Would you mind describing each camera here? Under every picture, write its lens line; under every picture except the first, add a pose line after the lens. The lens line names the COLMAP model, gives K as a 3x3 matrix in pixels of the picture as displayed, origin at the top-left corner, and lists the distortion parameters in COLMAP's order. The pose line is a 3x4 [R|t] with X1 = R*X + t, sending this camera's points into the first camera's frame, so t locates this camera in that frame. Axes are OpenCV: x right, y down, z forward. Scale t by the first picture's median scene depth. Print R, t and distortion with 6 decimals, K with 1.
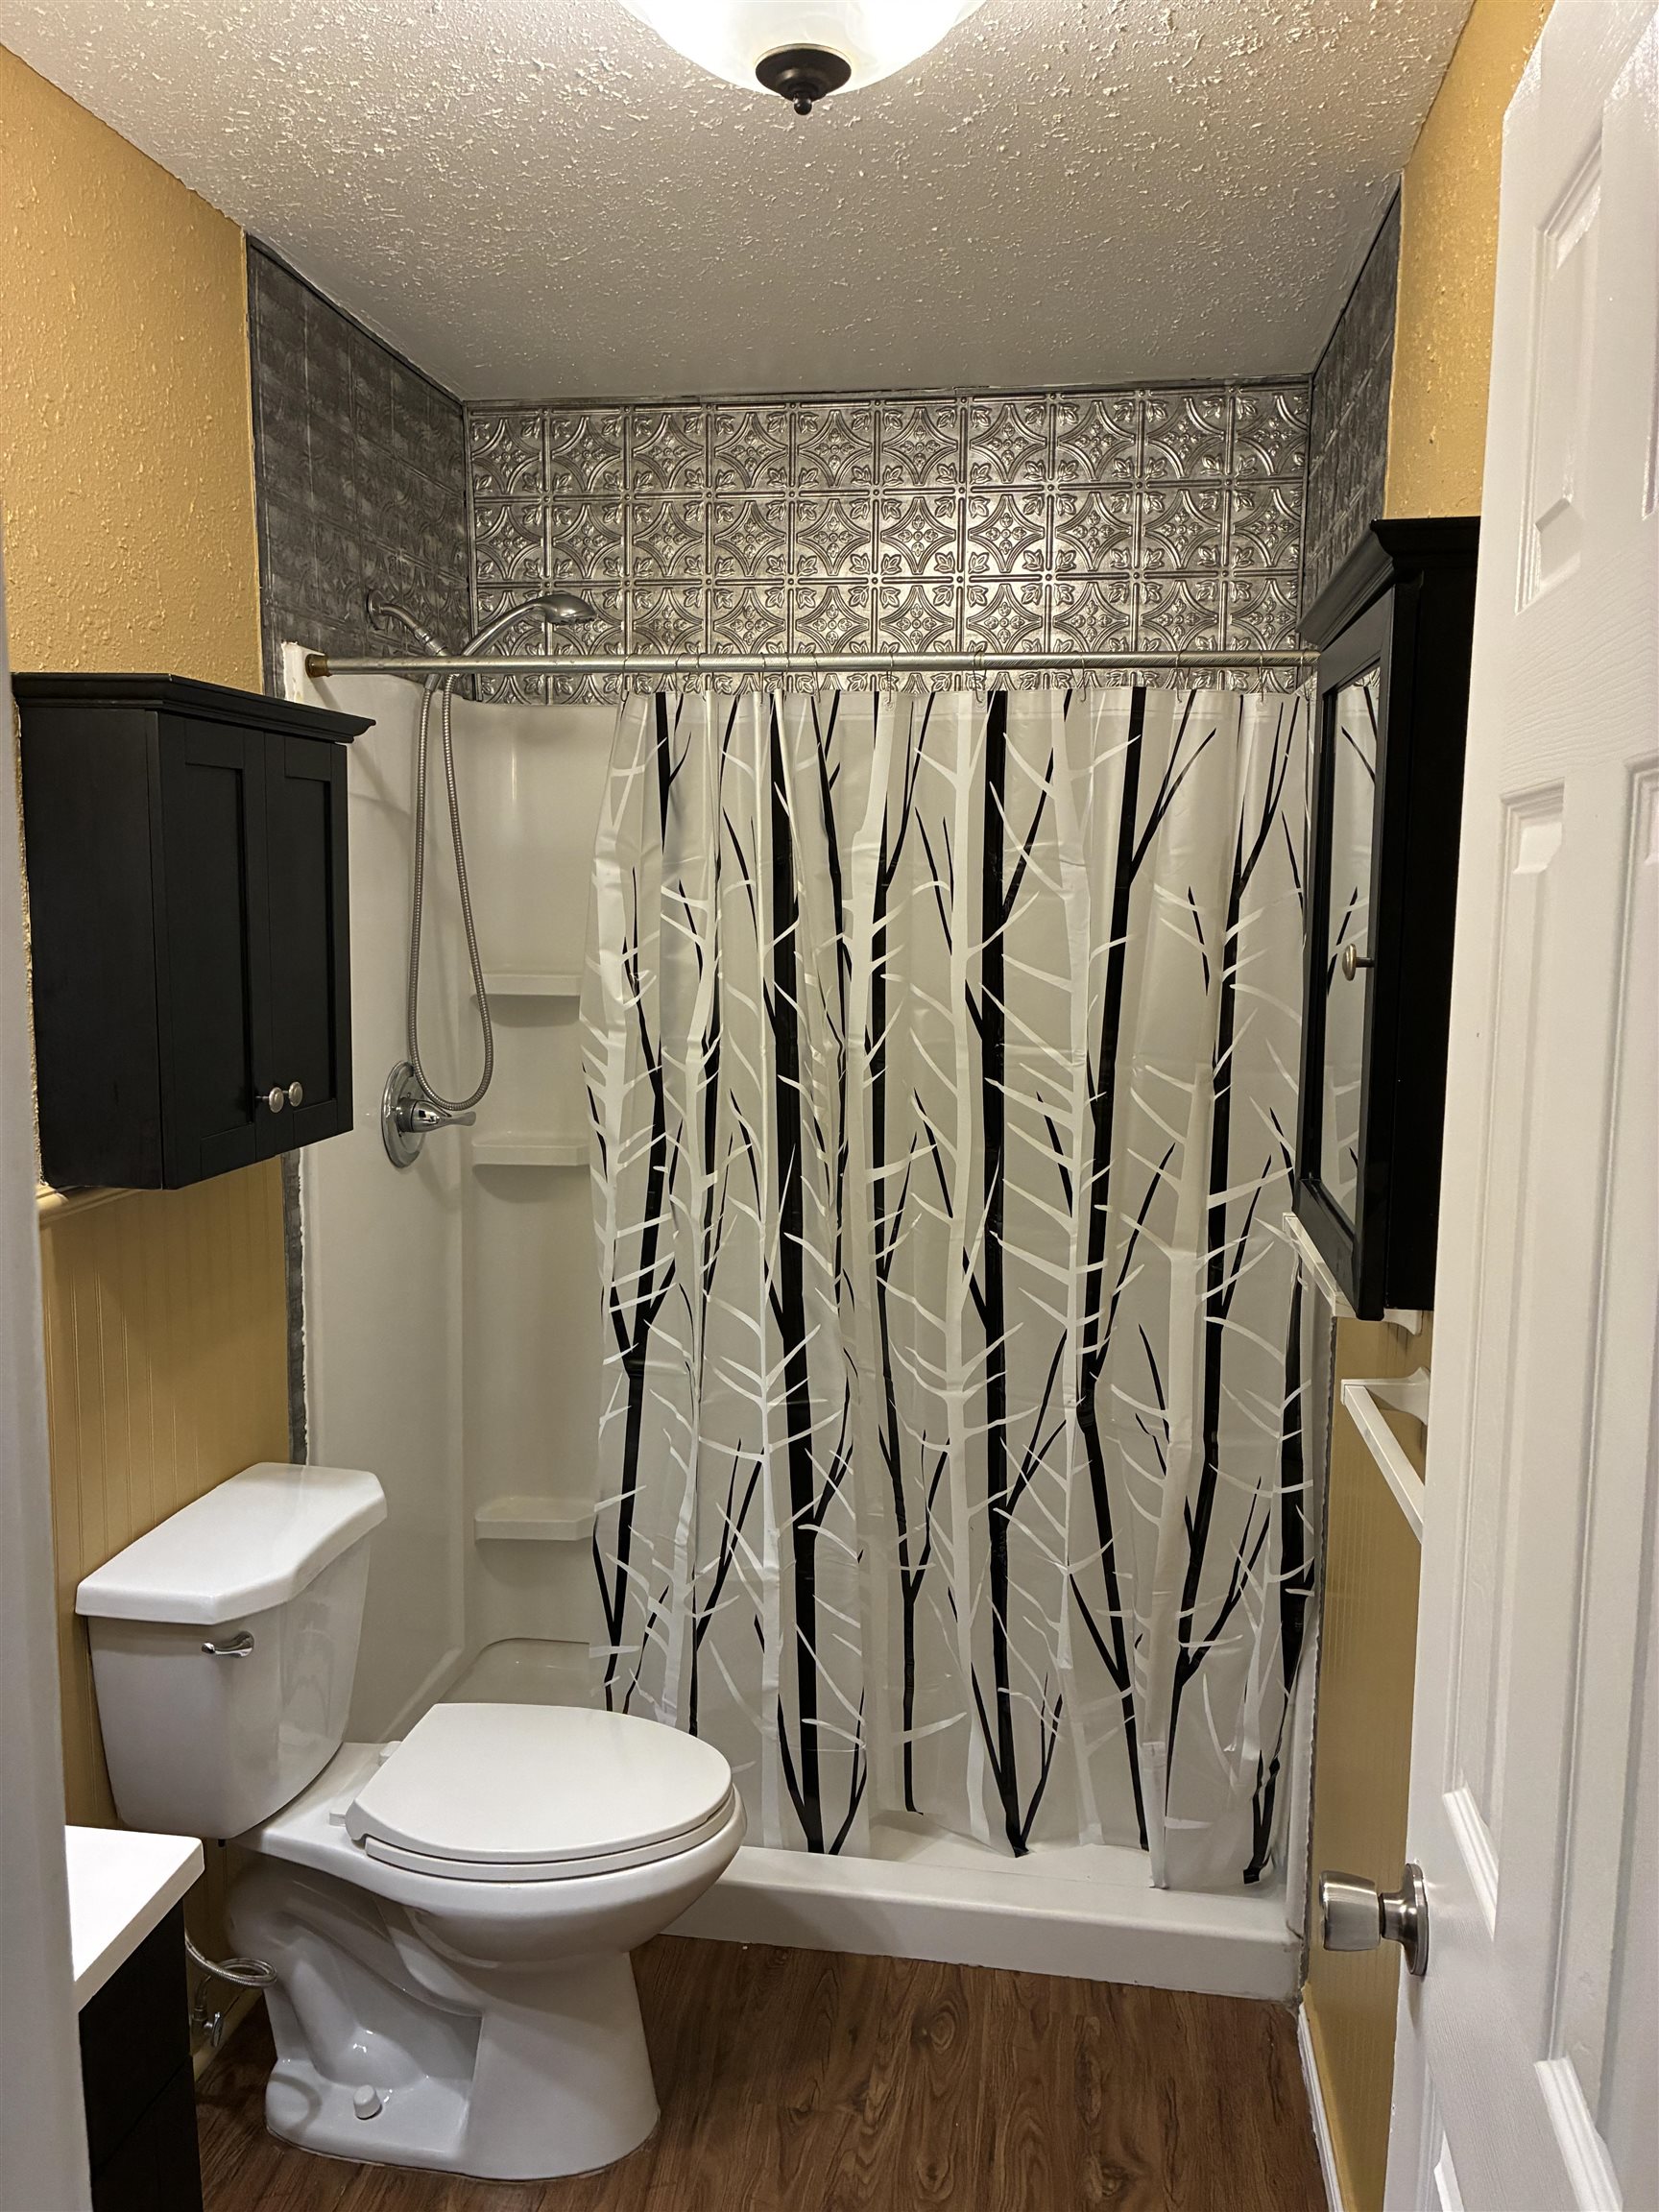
lens RADIAL K [[1667.8, 0, 829.7], [0, 1667.8, 1090.0], [0, 0, 1]] dist [0.058823, -0.071660]
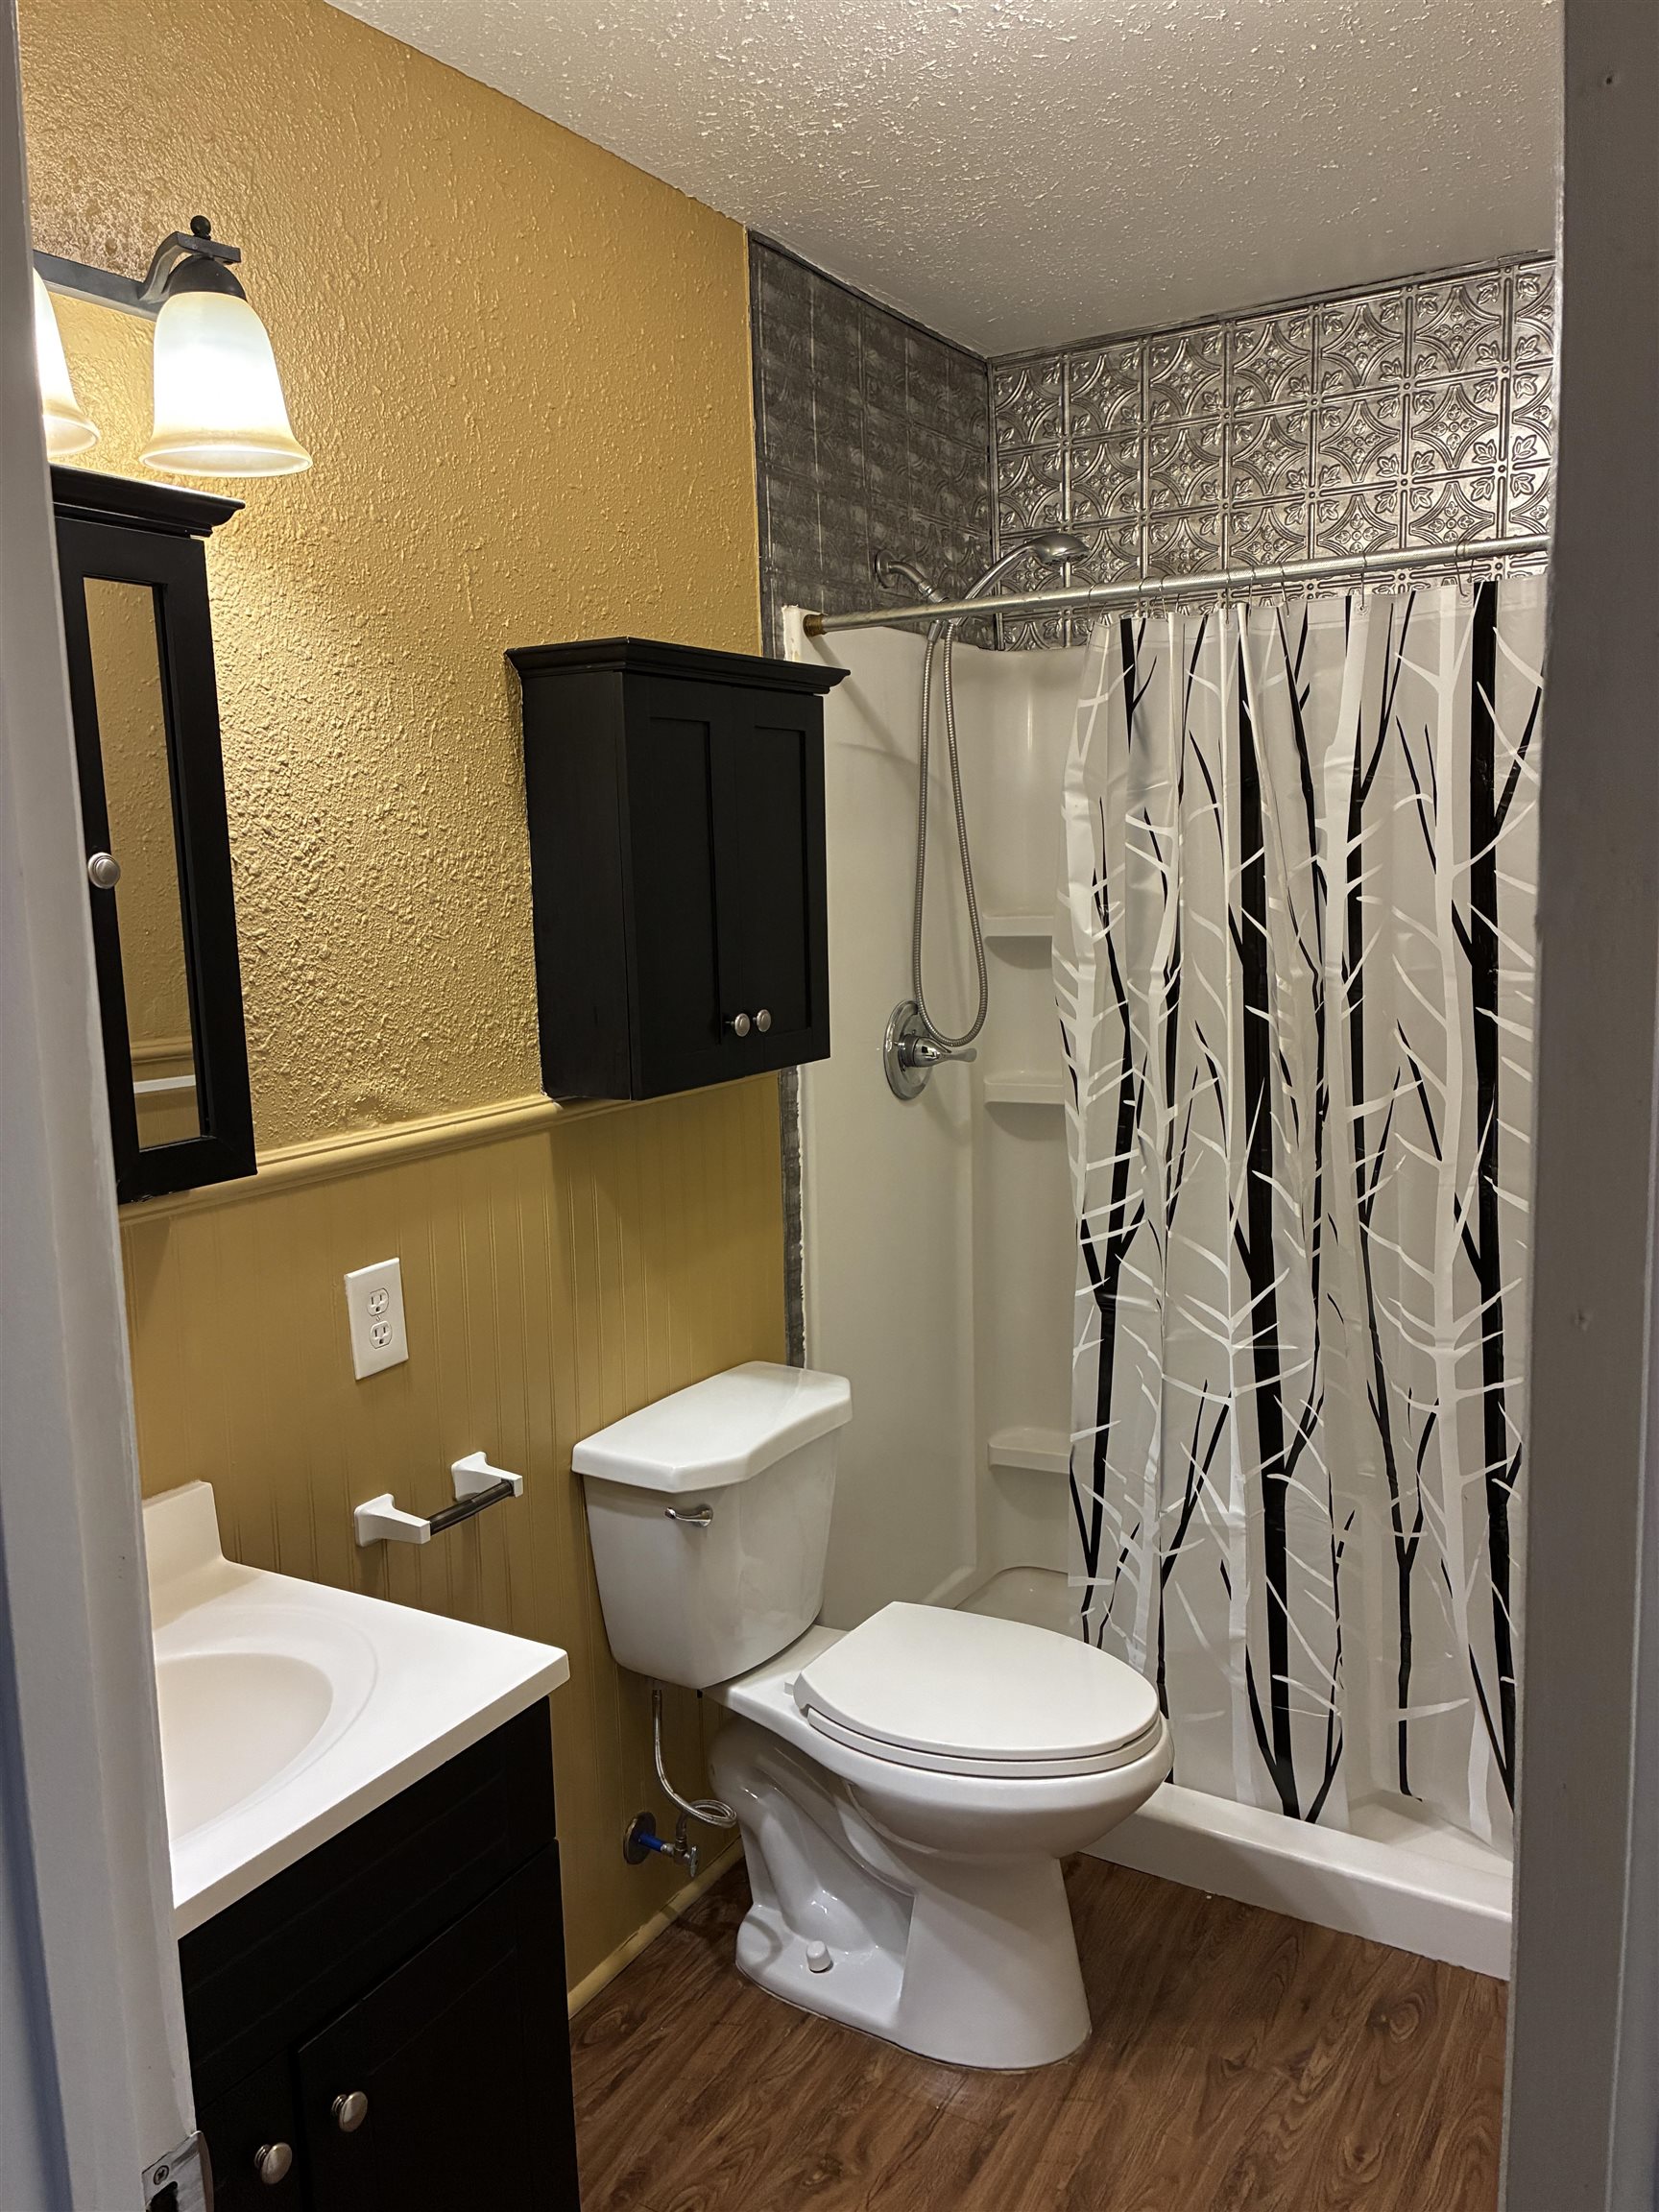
lens RADIAL K [[1679.3, 0, 828.8], [0, 1679.3, 1080.3], [0, 0, 1]] dist [0.025014, -0.001609]
pose [[0.924076, 0.012621, -0.382000, 0.116136], [-0.007960, 0.999873, 0.013778, 0.022171], [0.382126, -0.009692, 0.924059, 0.010231]]
